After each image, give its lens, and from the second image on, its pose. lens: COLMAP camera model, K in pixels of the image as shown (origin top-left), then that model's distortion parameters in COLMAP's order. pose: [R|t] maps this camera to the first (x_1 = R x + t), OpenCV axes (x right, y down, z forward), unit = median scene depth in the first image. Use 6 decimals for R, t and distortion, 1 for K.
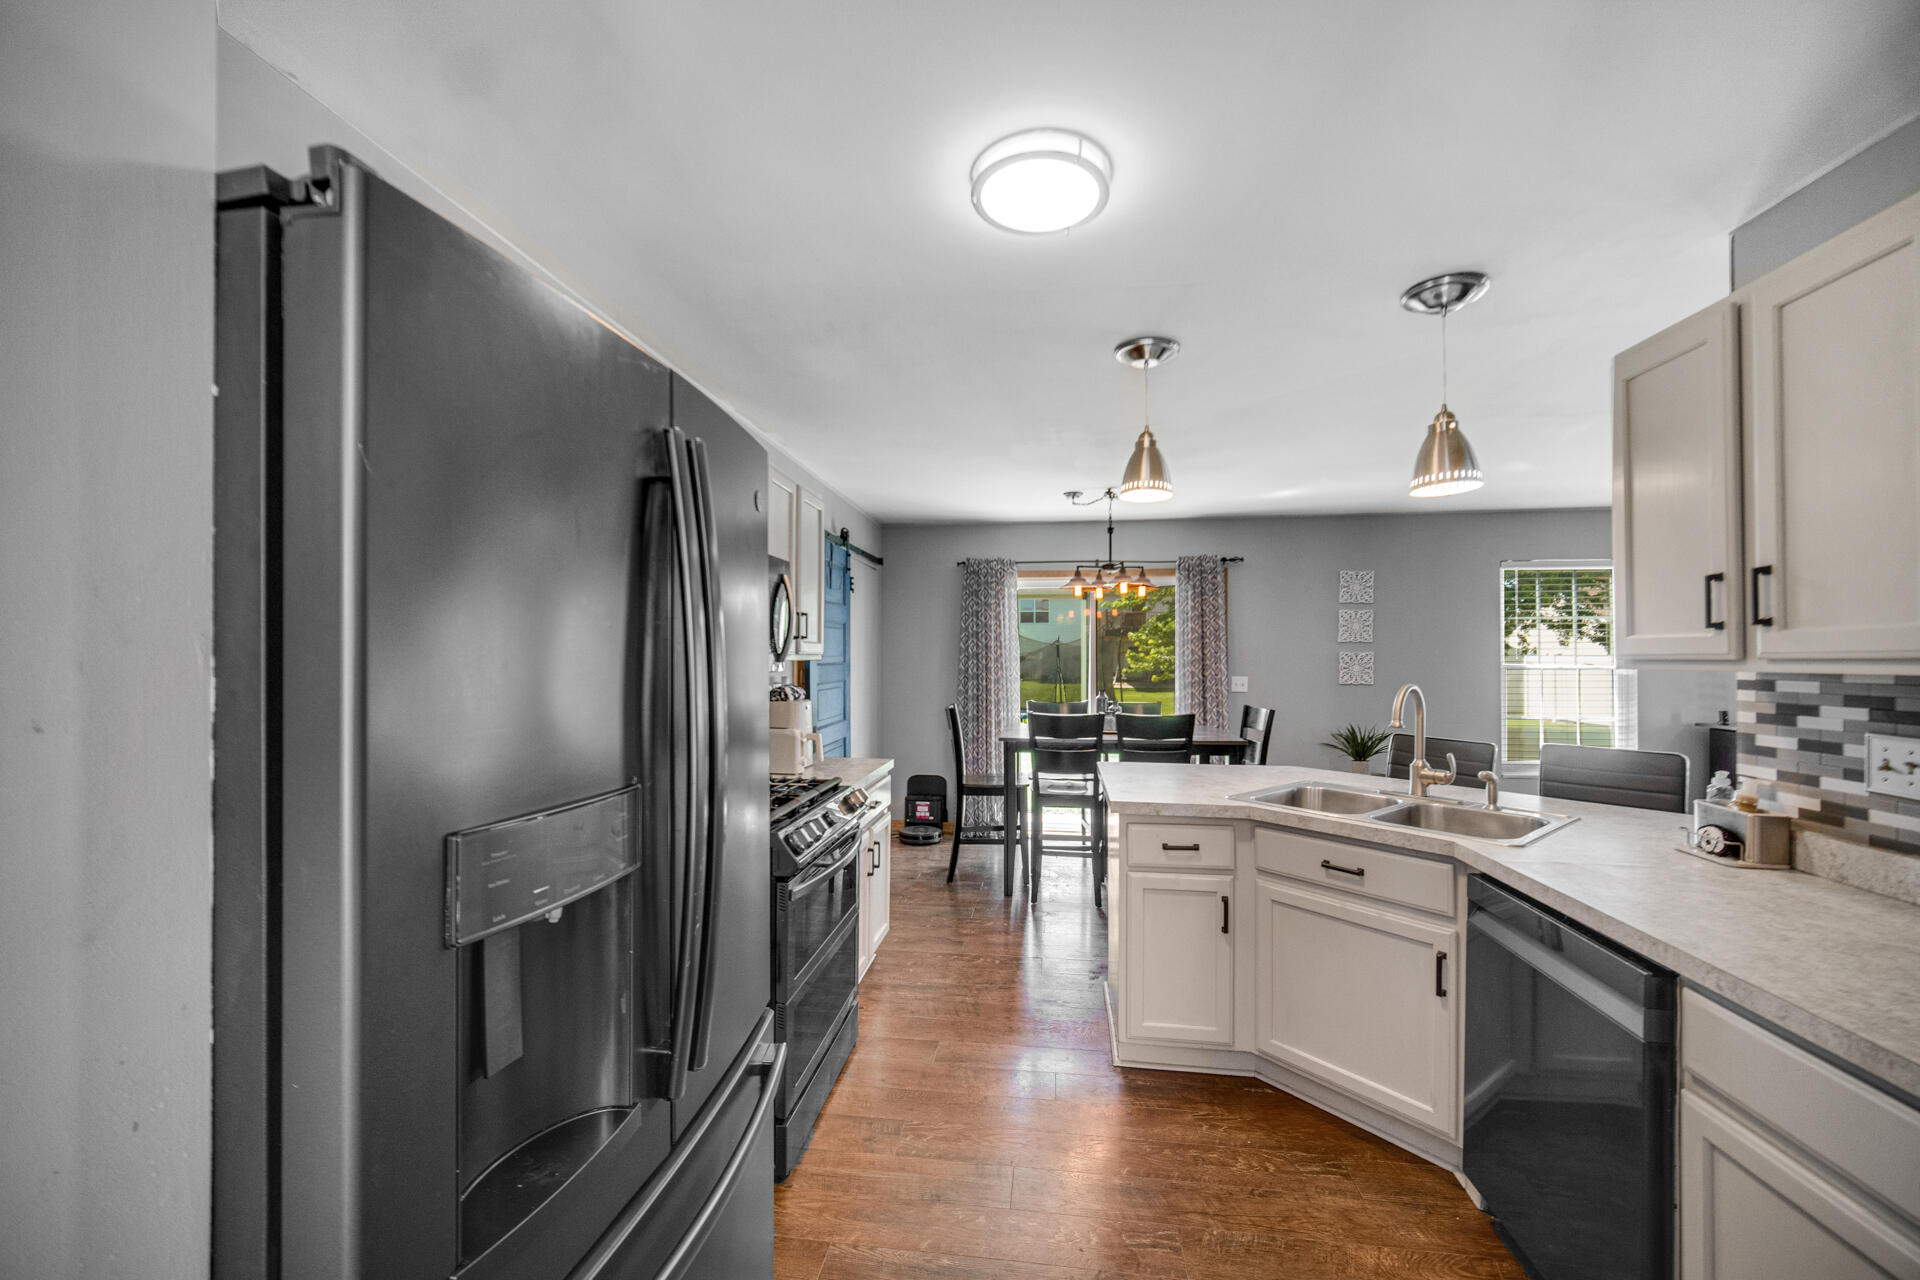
lens RADIAL K [[772.9, 0, 963.1], [0, 772.9, 646.7], [0, 0, 1]] dist [-0.001526, -0.000240]
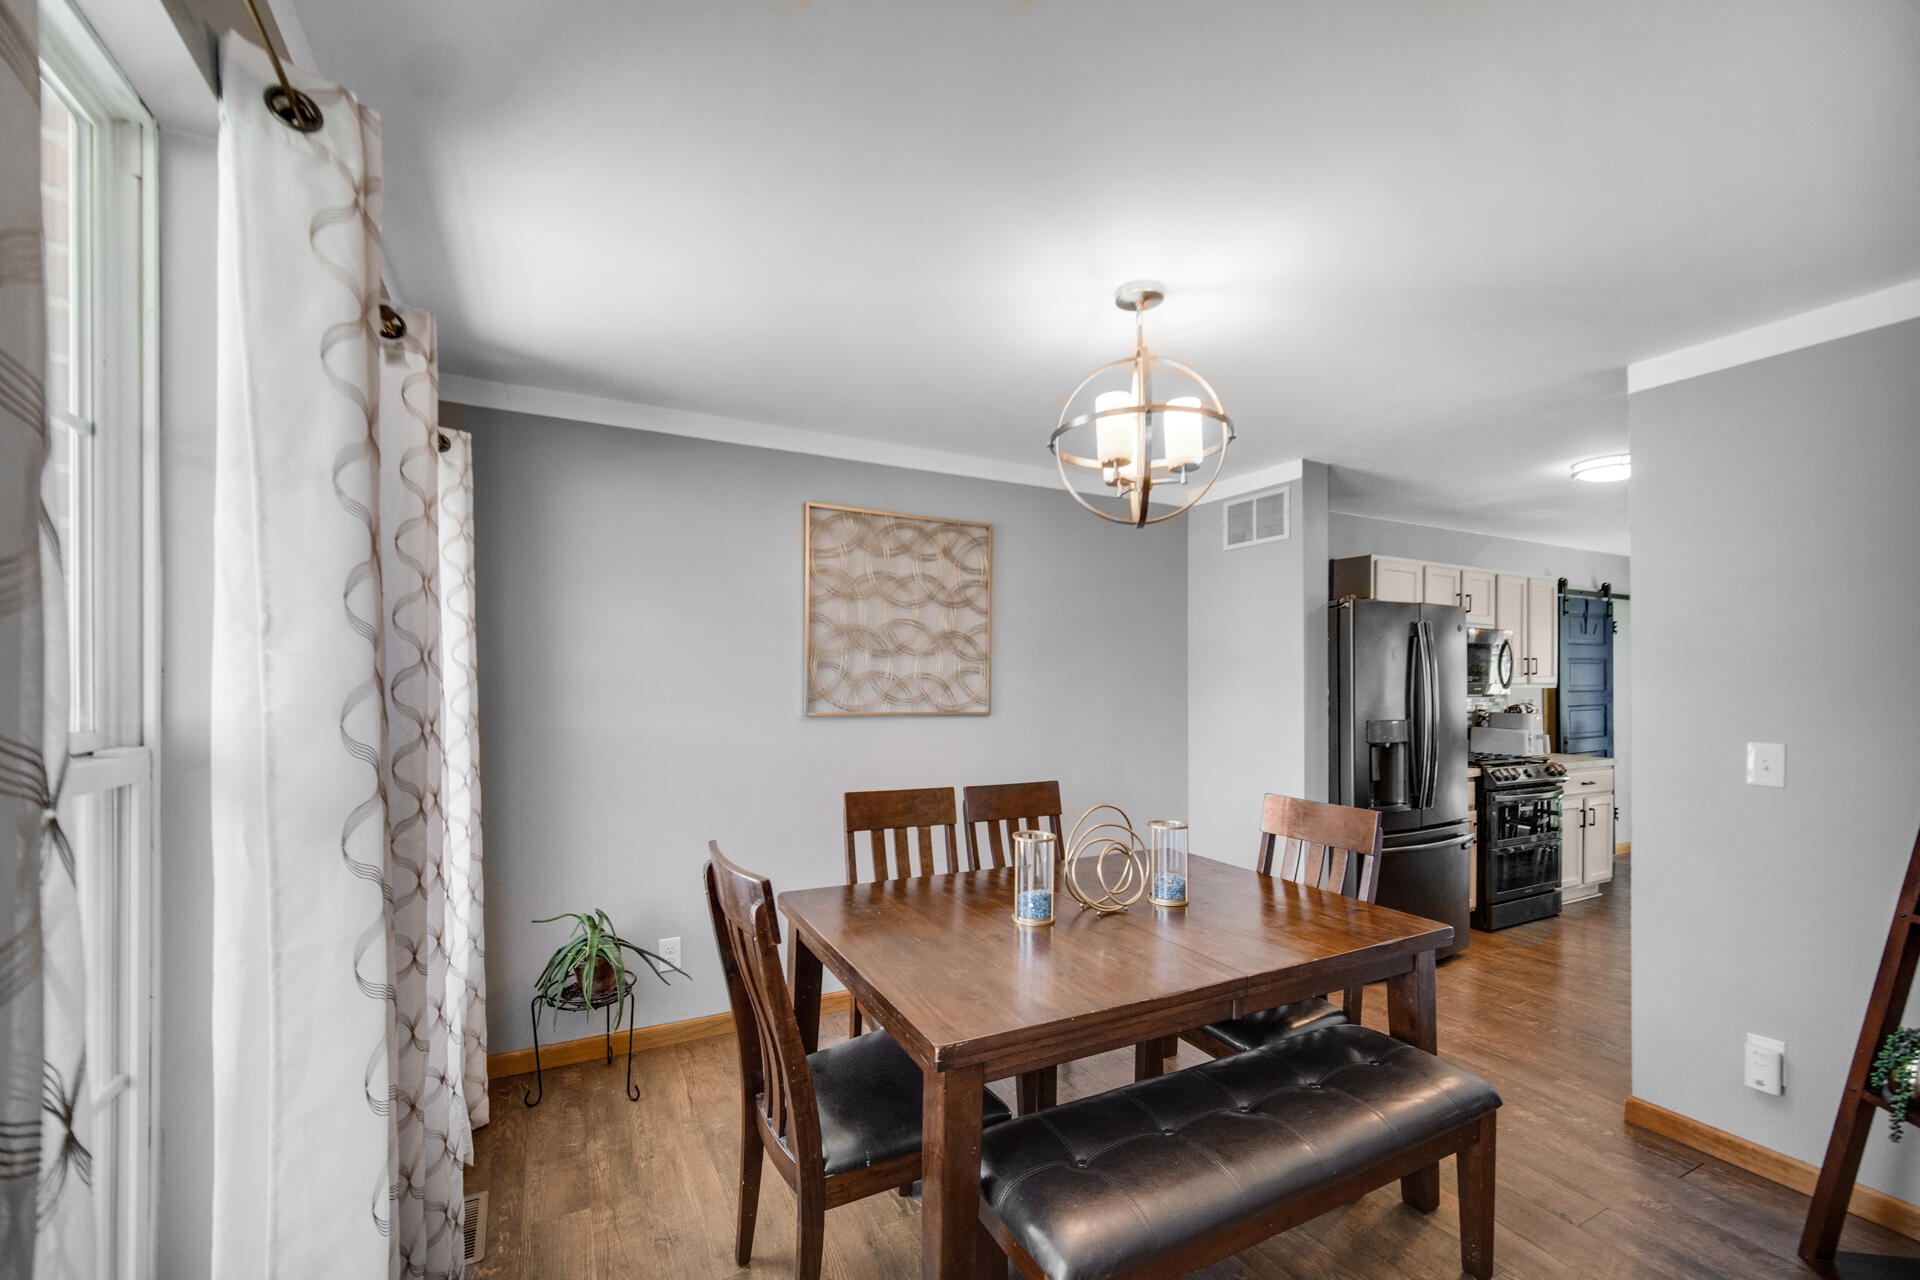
lens RADIAL K [[780.4, 0, 950.0], [0, 780.4, 683.9], [0, 0, 1]] dist [-0.000183, -0.000033]
pose [[0.569162, 0.002152, -0.822222, 0.821596], [0.007534, 0.999941, 0.007833, -0.025139], [0.822191, -0.010652, 0.569113, -1.718906]]
